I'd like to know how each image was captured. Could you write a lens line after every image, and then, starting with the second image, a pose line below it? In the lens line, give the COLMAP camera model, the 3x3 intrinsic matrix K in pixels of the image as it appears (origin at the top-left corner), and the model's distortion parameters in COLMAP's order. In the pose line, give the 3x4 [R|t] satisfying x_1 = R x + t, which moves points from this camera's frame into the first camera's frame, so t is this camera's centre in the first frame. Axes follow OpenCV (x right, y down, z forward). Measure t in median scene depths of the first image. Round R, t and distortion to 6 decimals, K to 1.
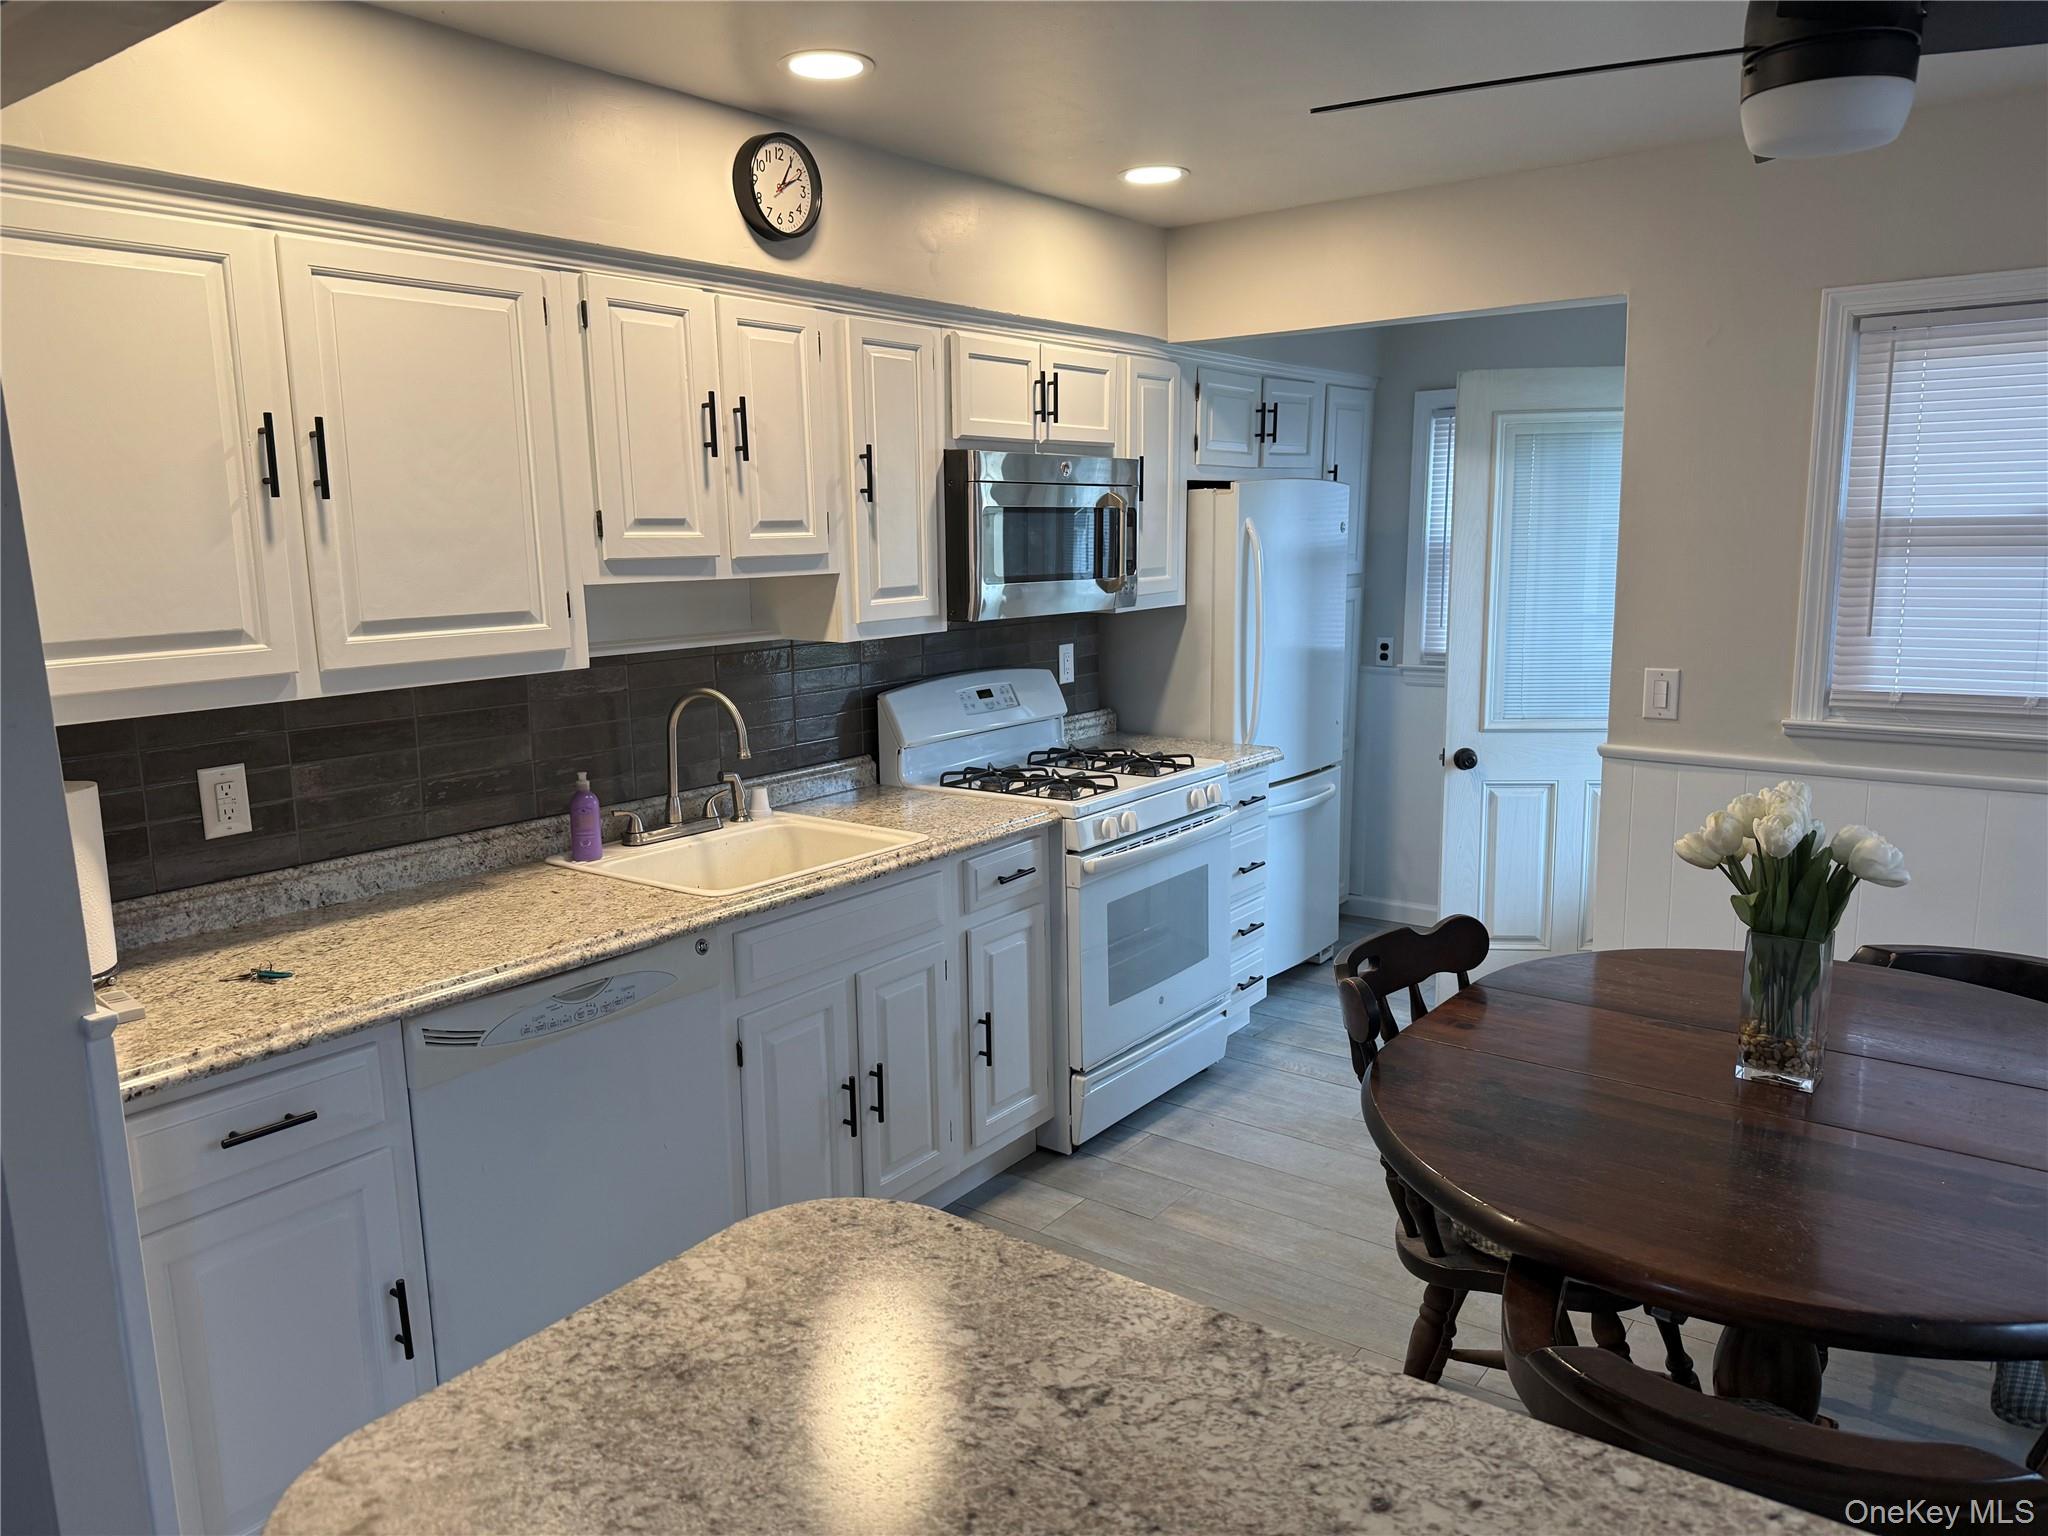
lens RADIAL K [[1434.3, 0, 1036.5], [0, 1434.3, 772.7], [0, 0, 1]] dist [-0.006518, -0.005743]
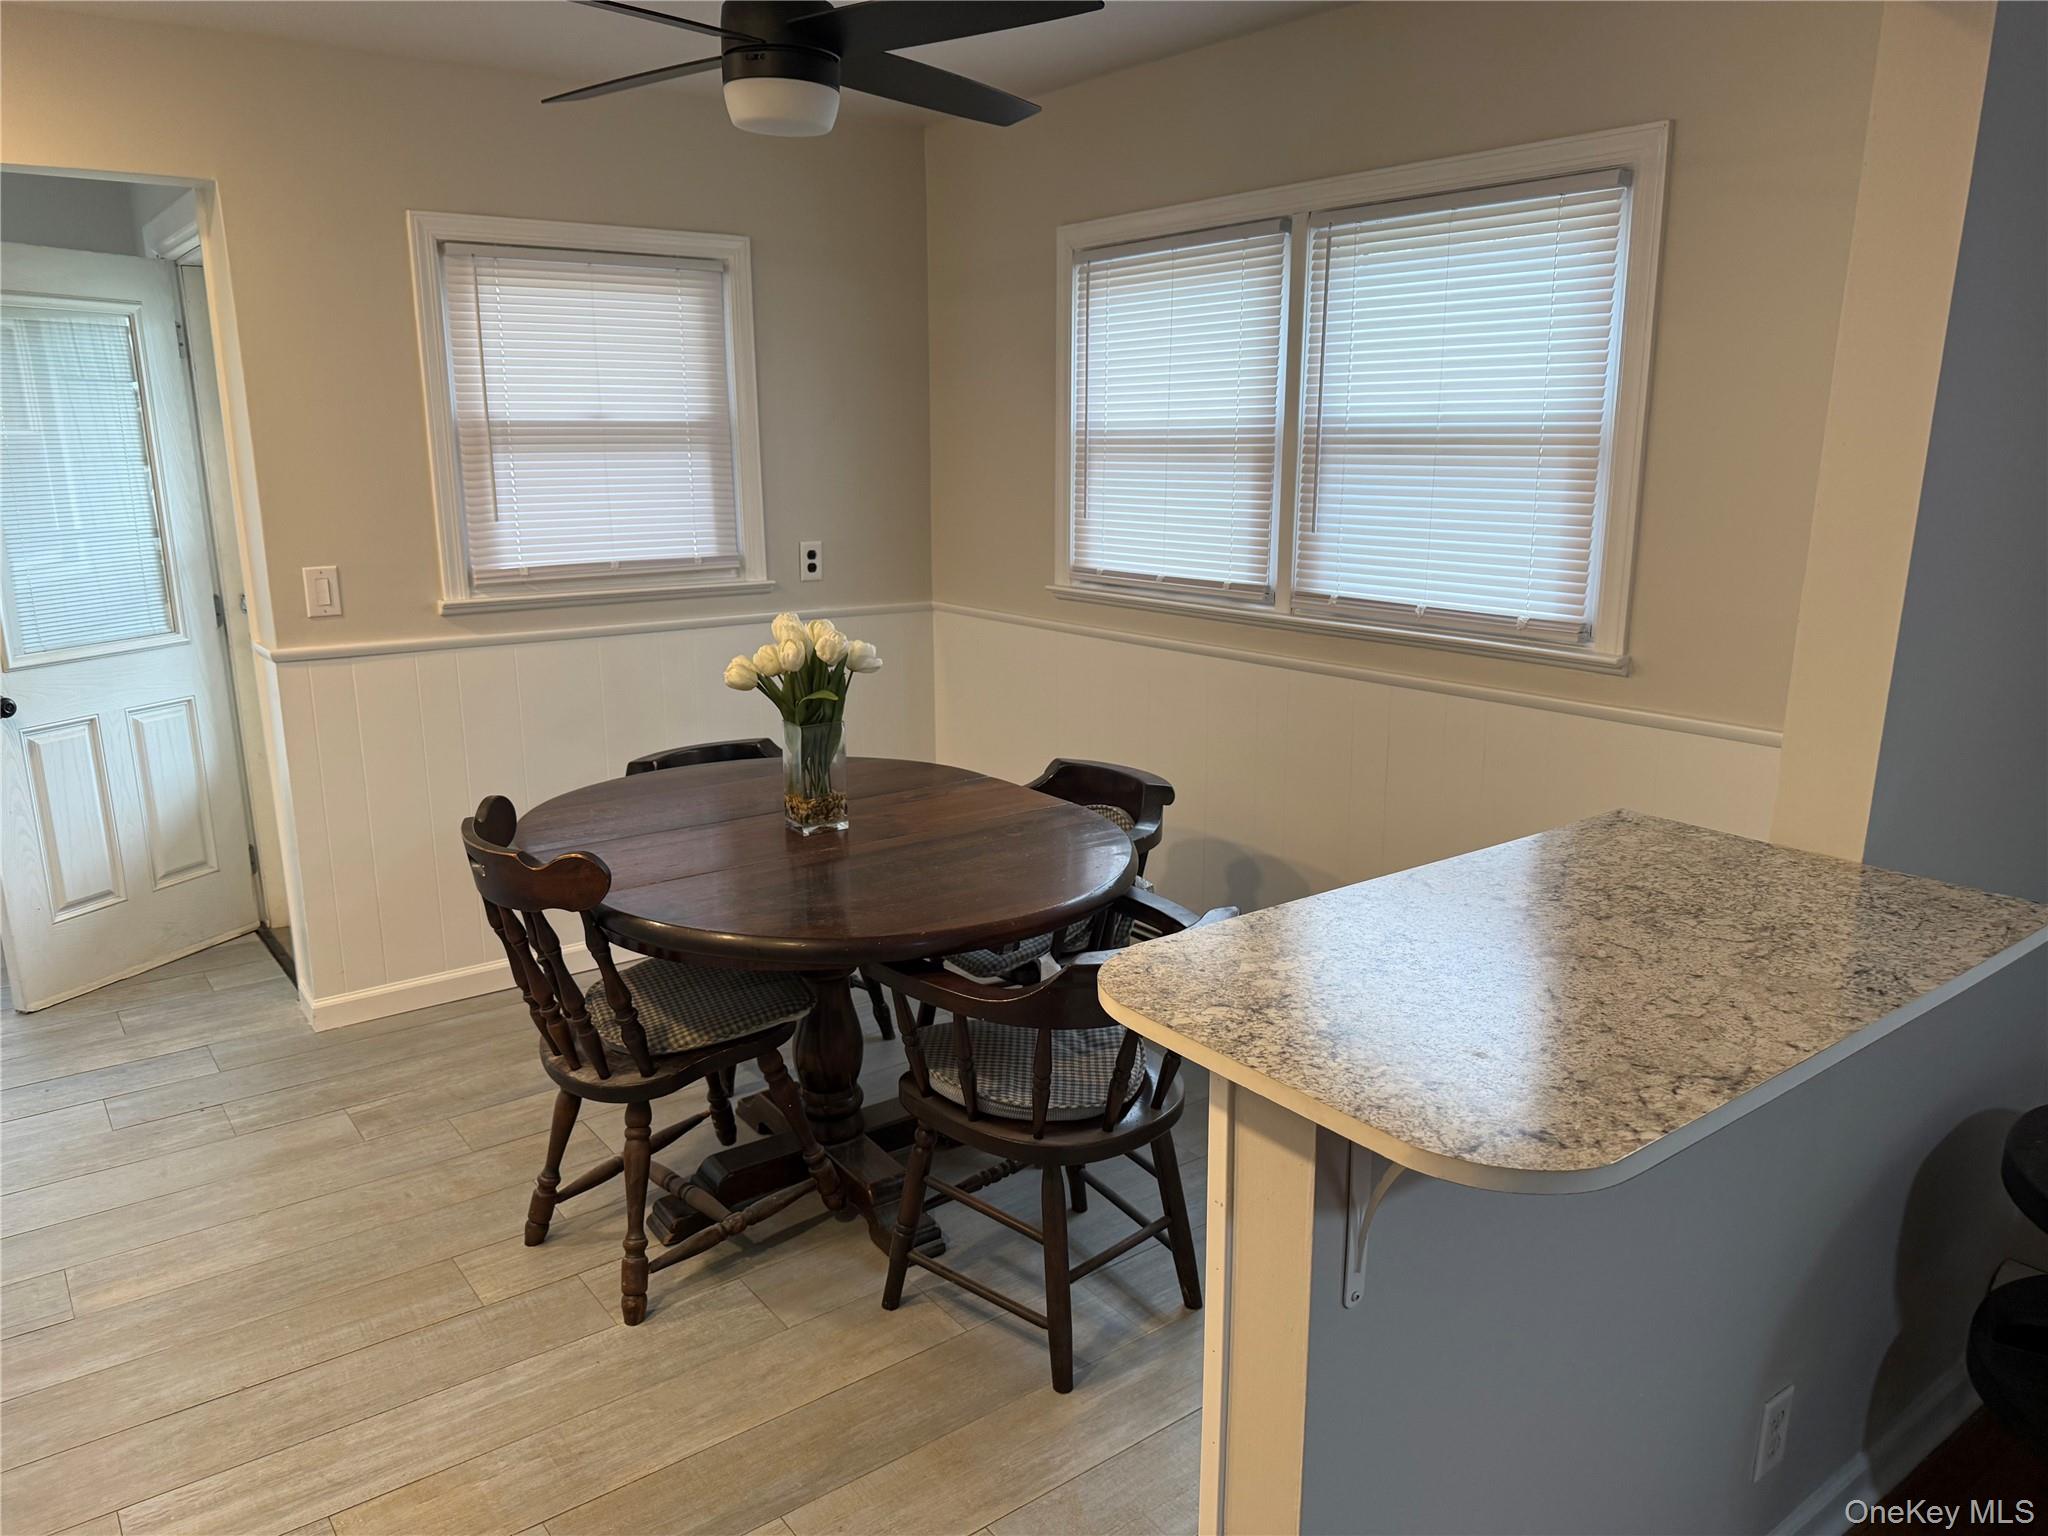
lens RADIAL K [[1434.3, 0, 1038.4], [0, 1434.3, 774.5], [0, 0, 1]] dist [-0.006518, -0.005743]
pose [[0.274936, -0.211834, 0.937836, -0.702592], [0.157636, 0.972159, 0.173374, -0.043229], [-0.948452, 0.100170, 0.300674, 0.383320]]
